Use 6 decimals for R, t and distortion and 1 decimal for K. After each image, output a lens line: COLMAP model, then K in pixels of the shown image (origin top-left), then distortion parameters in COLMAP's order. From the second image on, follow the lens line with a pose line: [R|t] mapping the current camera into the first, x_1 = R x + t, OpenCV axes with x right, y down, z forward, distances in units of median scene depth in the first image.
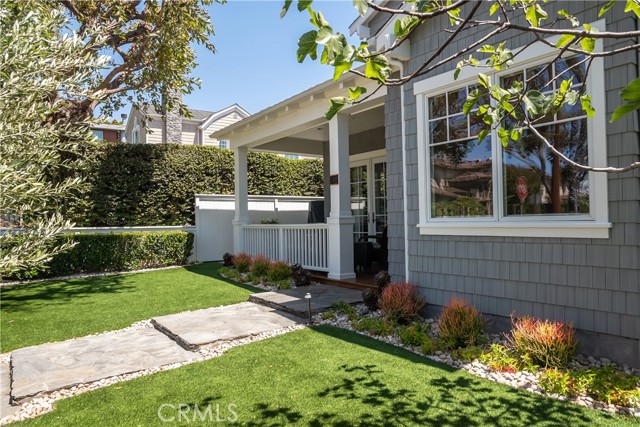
lens RADIAL K [[447.2, 0, 319.9], [0, 447.2, 221.7], [0, 0, 1]] dist [-0.003458, -0.000699]
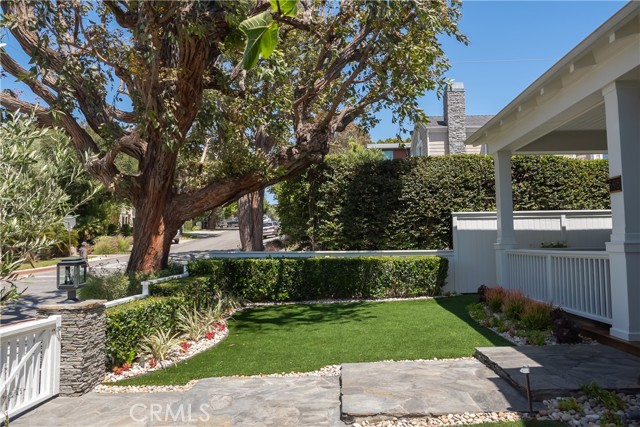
lens RADIAL K [[480.3, 0, 320.0], [0, 480.3, 213.5], [0, 0, 1]] dist [-0.012139, 0.001700]
pose [[0.793777, -0.035536, -0.607170, 0.080664], [-0.000009, 0.998291, -0.058440, -0.006899], [0.608209, 0.046394, 0.792420, 0.137592]]
